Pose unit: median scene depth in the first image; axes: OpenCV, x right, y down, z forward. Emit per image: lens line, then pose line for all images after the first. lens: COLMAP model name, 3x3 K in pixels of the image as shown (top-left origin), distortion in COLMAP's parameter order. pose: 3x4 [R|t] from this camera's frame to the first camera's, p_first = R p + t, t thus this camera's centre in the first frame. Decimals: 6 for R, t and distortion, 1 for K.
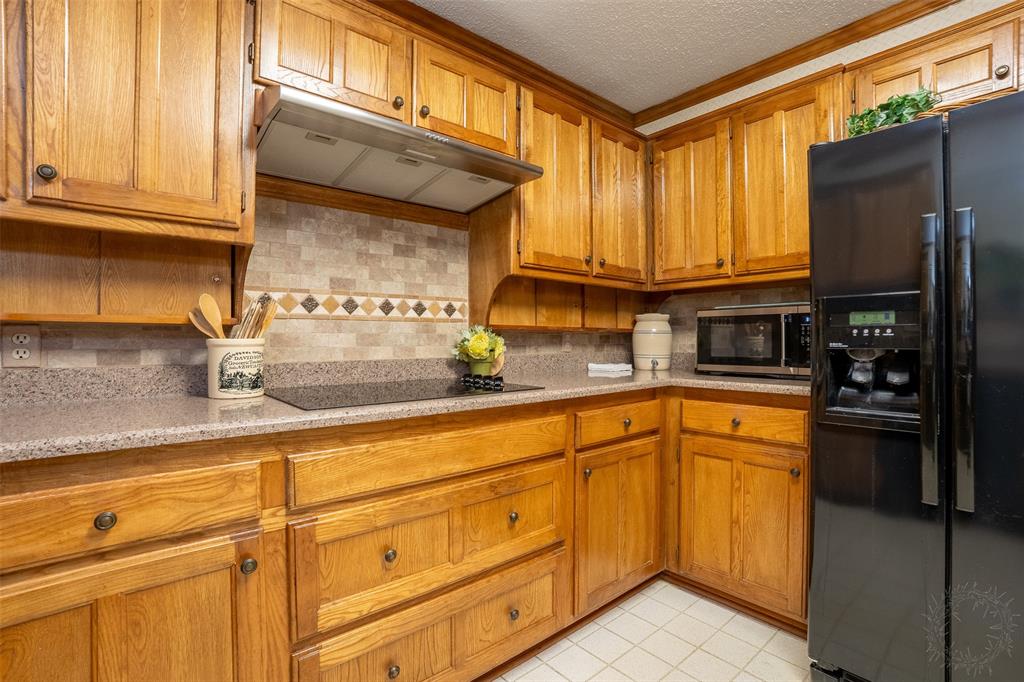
lens RADIAL K [[477.7, 0, 515.5], [0, 477.7, 336.9], [0, 0, 1]] dist [-0.072032, 0.029359]
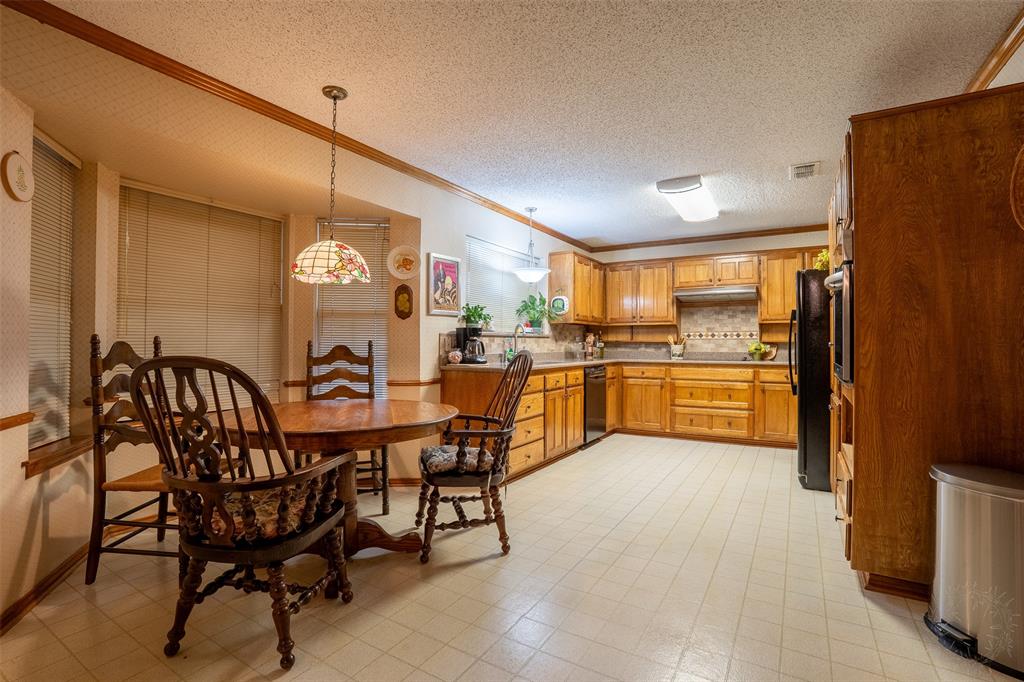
lens RADIAL K [[477.7, 0, 515.5], [0, 477.7, 336.9], [0, 0, 1]] dist [-0.072032, 0.029359]
pose [[0.309792, -0.011763, -0.950731, 2.458165], [0.002648, 0.999930, -0.011508, -0.021341], [0.950801, 0.001047, 0.309802, -1.399038]]
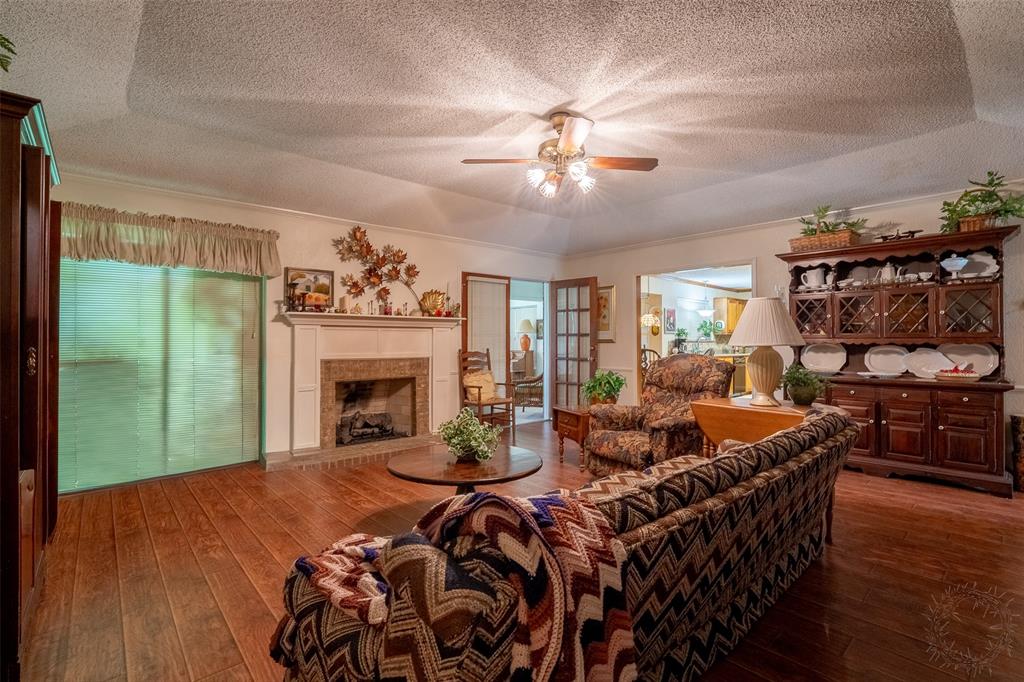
lens RADIAL K [[477.7, 0, 515.5], [0, 477.7, 336.9], [0, 0, 1]] dist [-0.072032, 0.029359]
pose [[0.016668, -0.005560, -0.999846, 5.724253], [0.002750, 0.999981, -0.005515, -0.092299], [0.999857, -0.002658, 0.016683, -2.944074]]
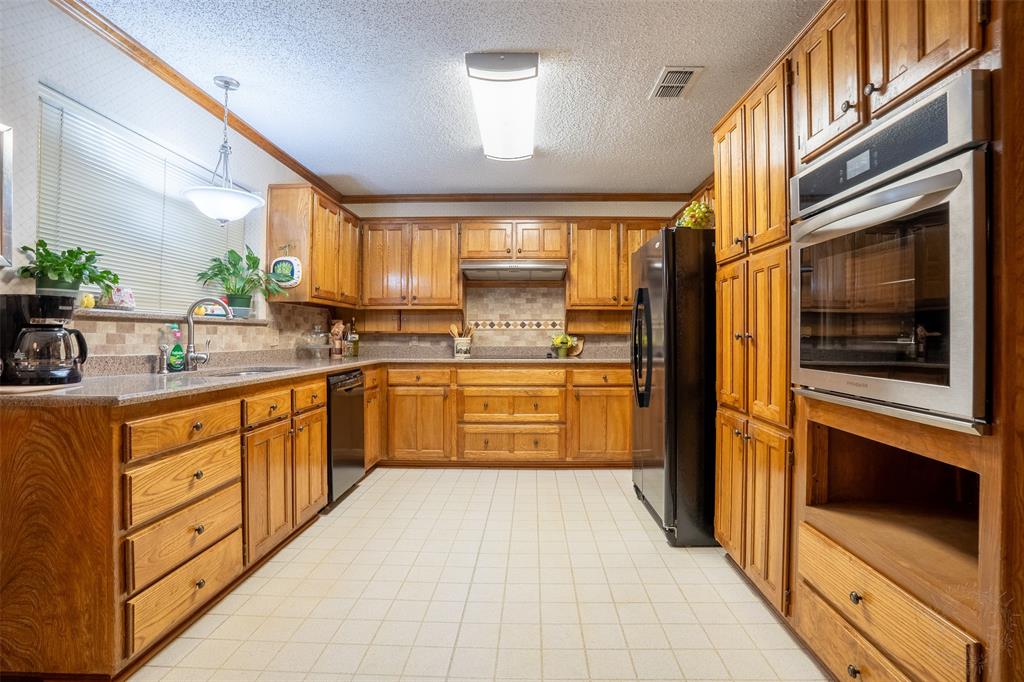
lens RADIAL K [[477.7, 0, 515.5], [0, 477.7, 336.9], [0, 0, 1]] dist [-0.072032, 0.029359]
pose [[0.737502, 0.002302, -0.675341, 1.460741], [0.001128, 0.999989, 0.004640, -0.013517], [0.675344, -0.004184, 0.737491, -0.892688]]
